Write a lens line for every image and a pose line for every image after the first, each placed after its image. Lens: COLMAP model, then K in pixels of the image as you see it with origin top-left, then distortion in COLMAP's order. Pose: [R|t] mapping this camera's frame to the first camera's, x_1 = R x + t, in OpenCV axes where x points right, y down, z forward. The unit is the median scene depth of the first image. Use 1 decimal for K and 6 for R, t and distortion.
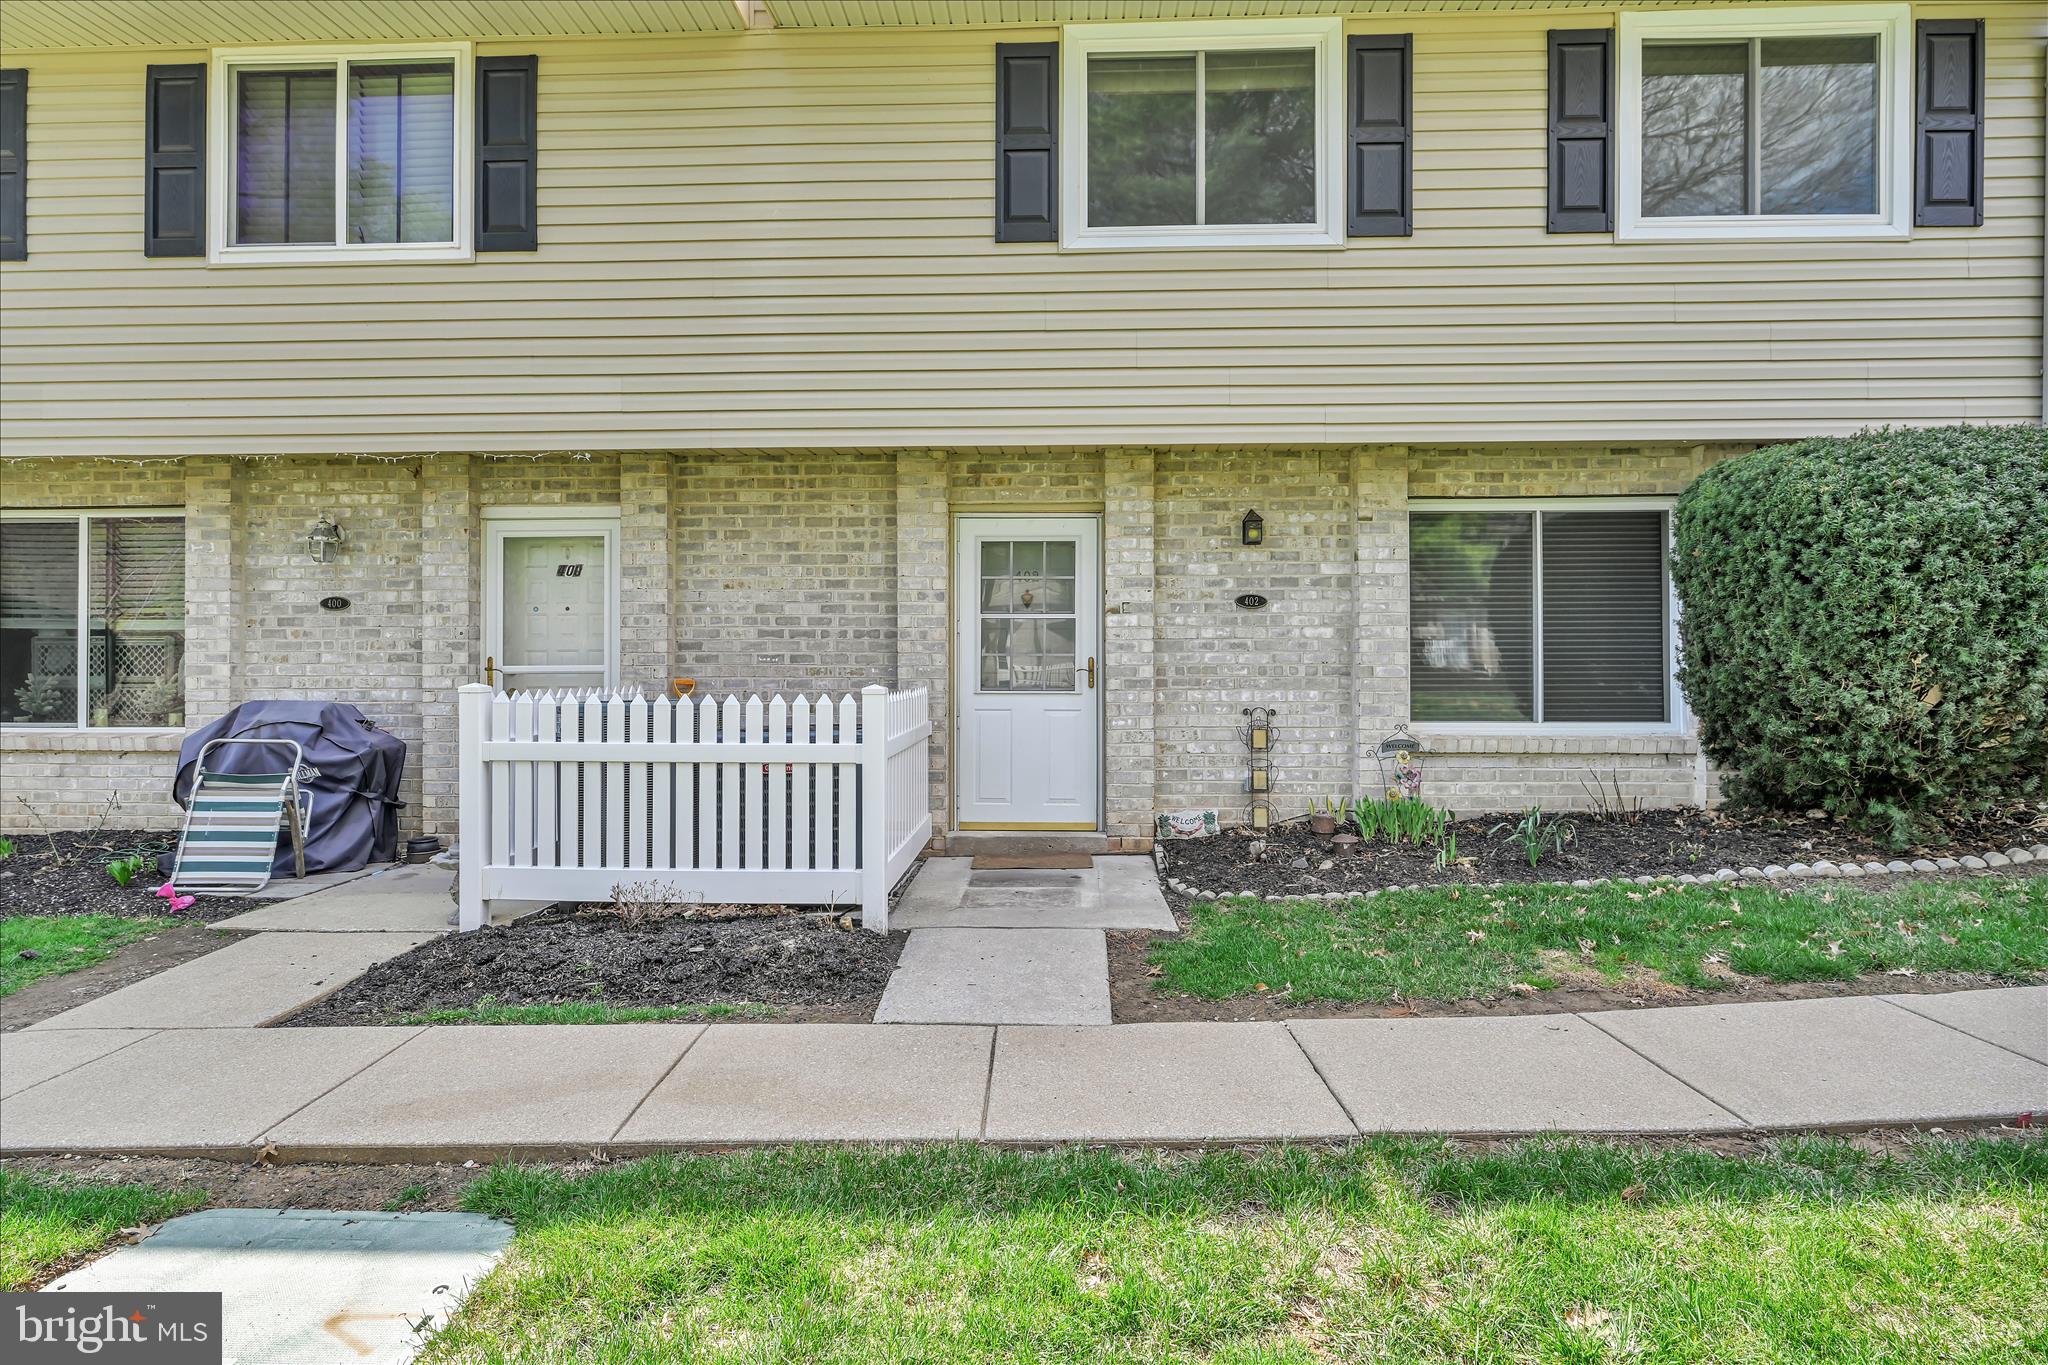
lens RADIAL K [[1075.2, 0, 1056.4], [0, 1075.2, 653.9], [0, 0, 1]] dist [-0.001644, -0.000027]
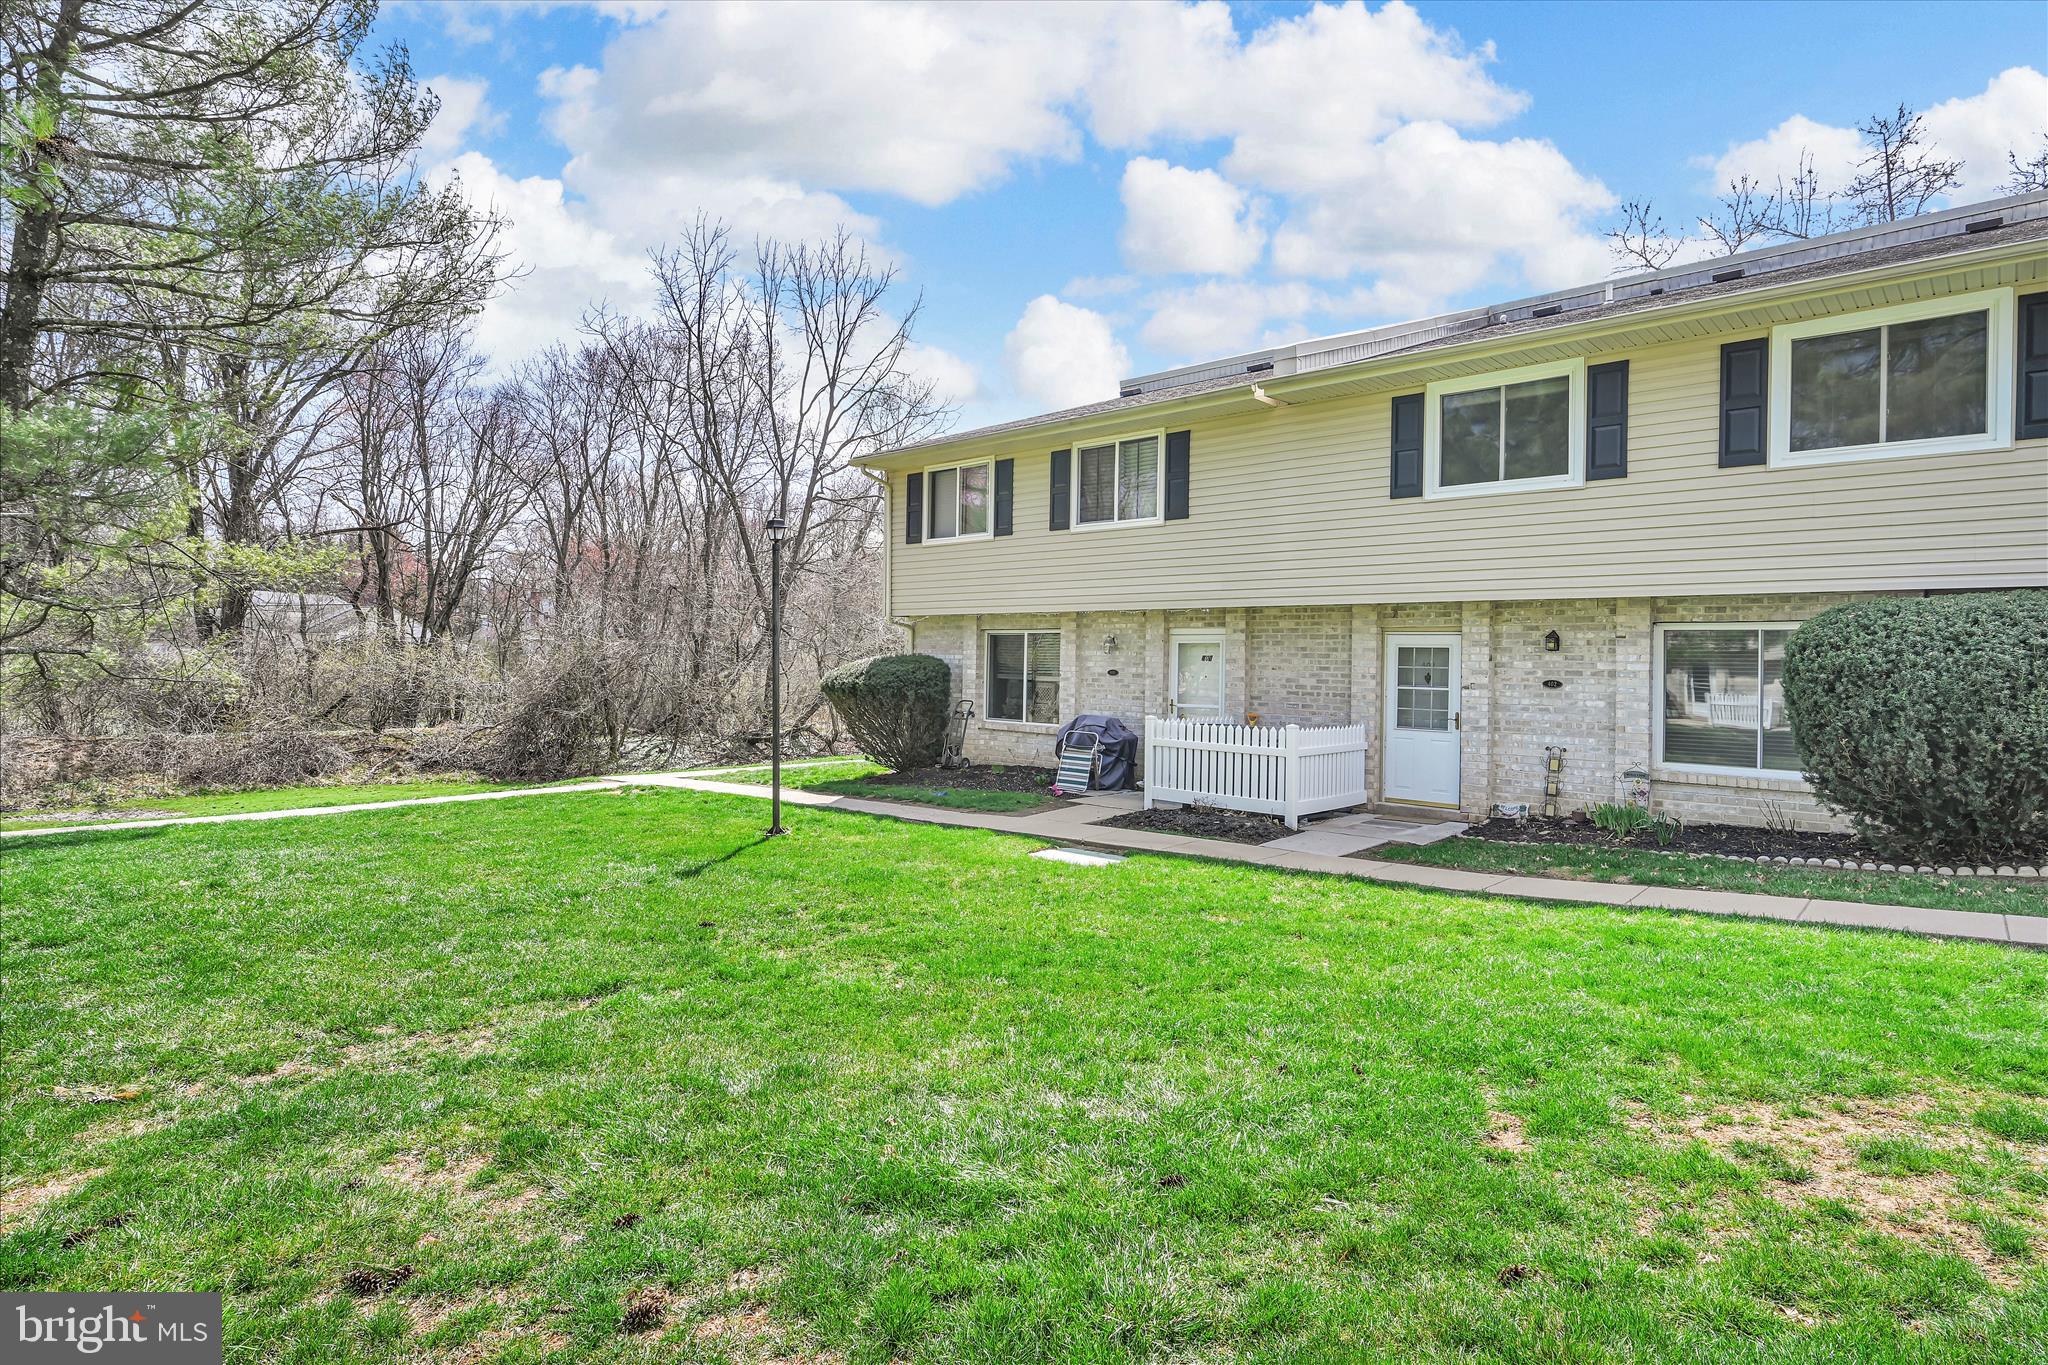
lens RADIAL K [[1075.2, 0, 993.1], [0, 1075.2, 651.4], [0, 0, 1]] dist [-0.001644, -0.000027]
pose [[0.746575, 0.007894, -0.665254, 0.664601], [-0.015277, 0.999869, -0.005280, -0.079618], [0.665125, 0.014105, 0.746598, -0.881574]]
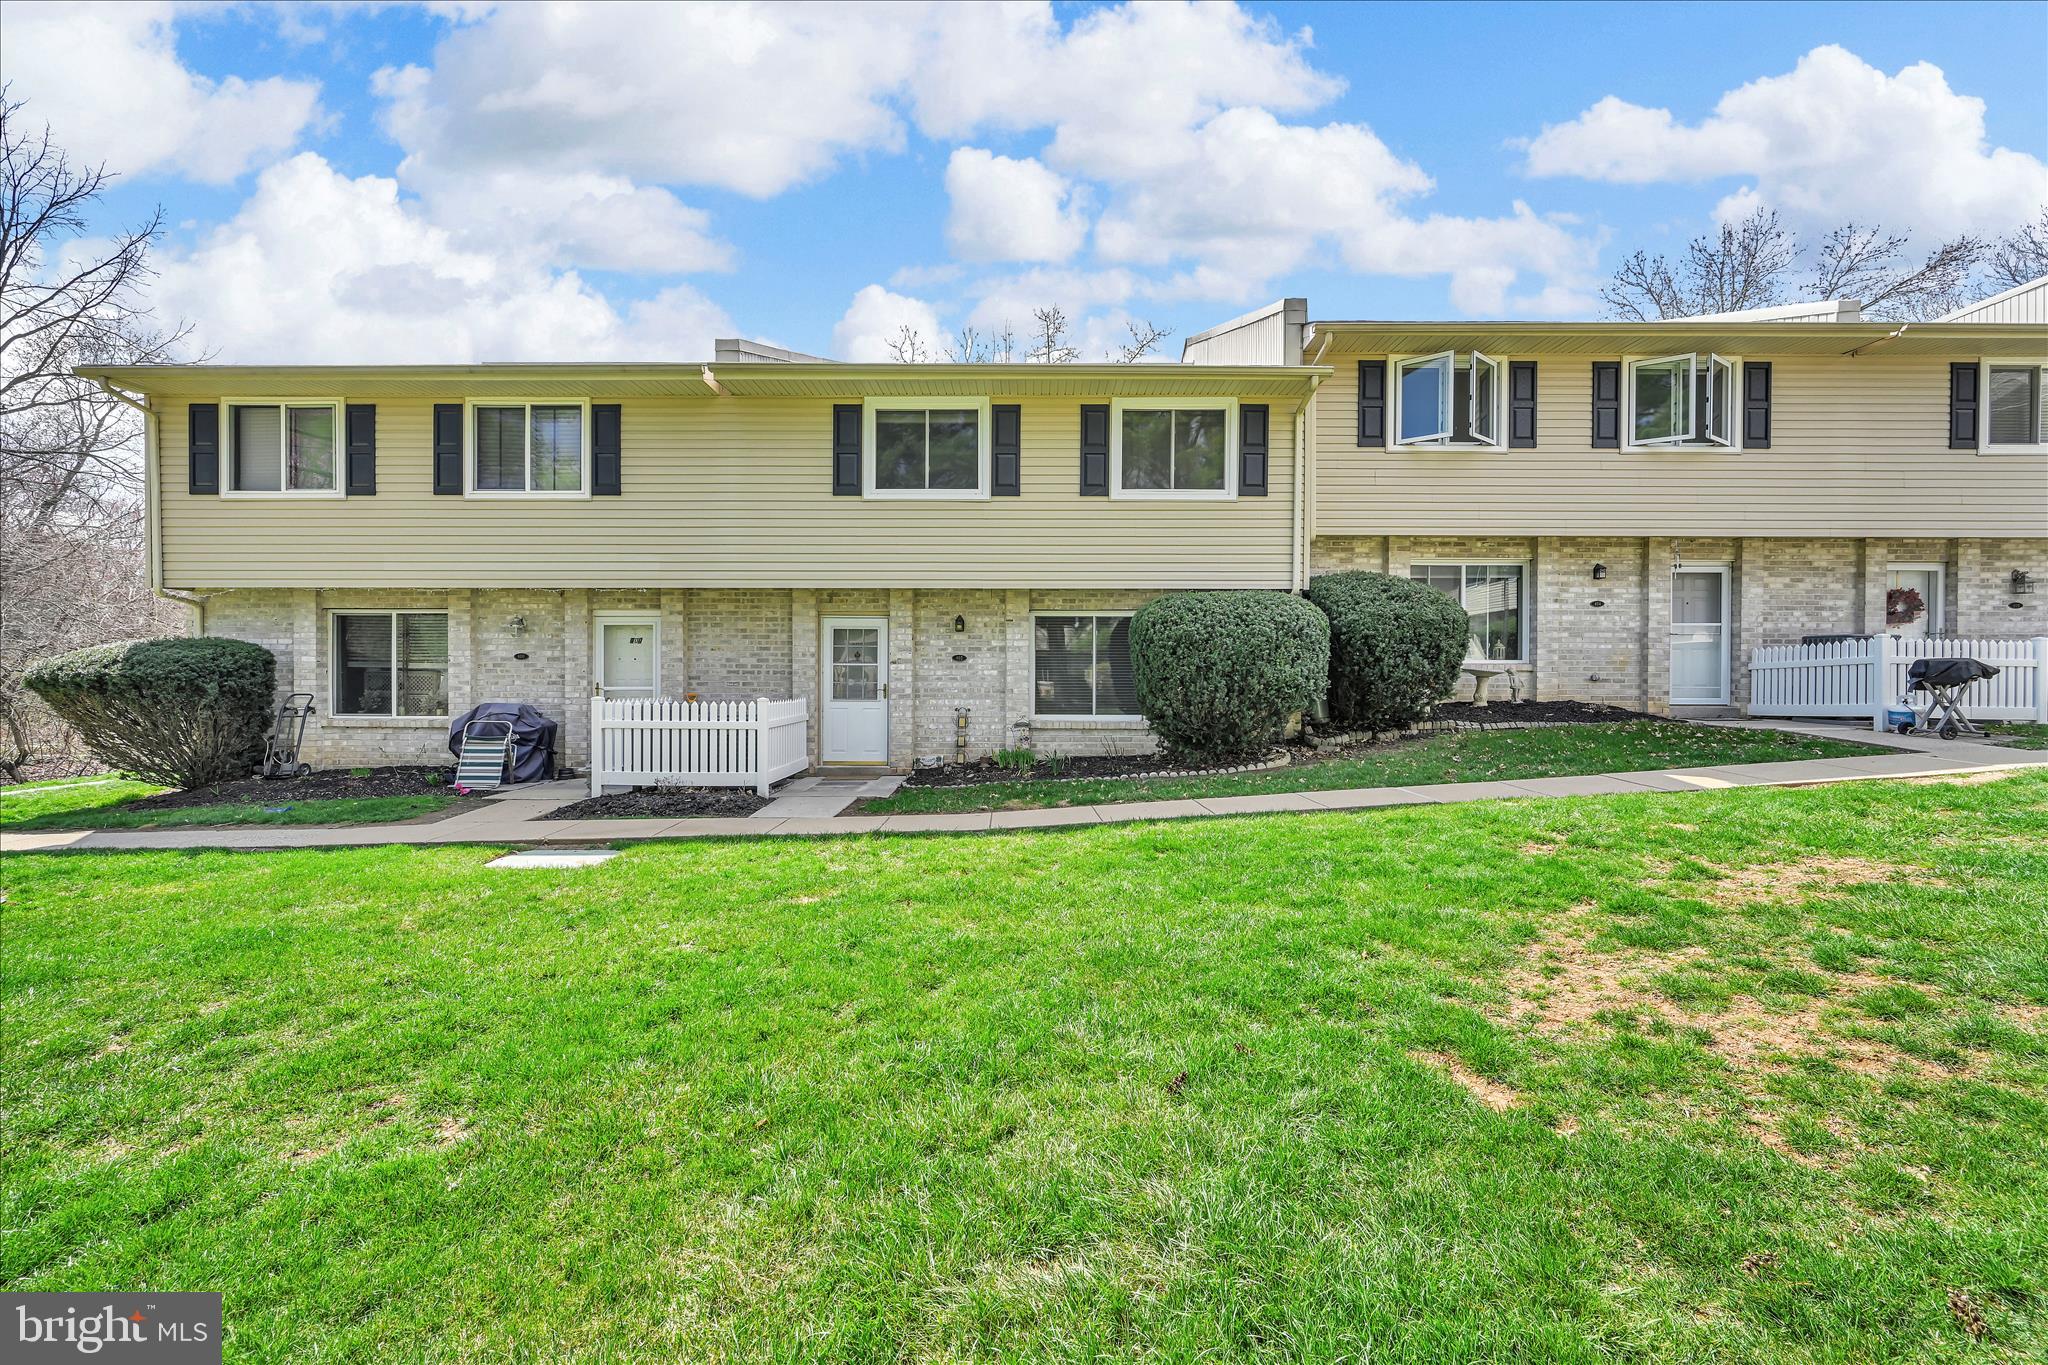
lens RADIAL K [[832.4, 0, 1041.2], [0, 832.4, 678.7], [0, 0, 1]] dist [-0.001368, 0.000154]
pose [[0.999504, 0.003495, 0.031286, 0.297366], [-0.003891, 0.999913, 0.012589, -0.029867], [-0.031239, -0.012704, 0.999431, -0.673745]]
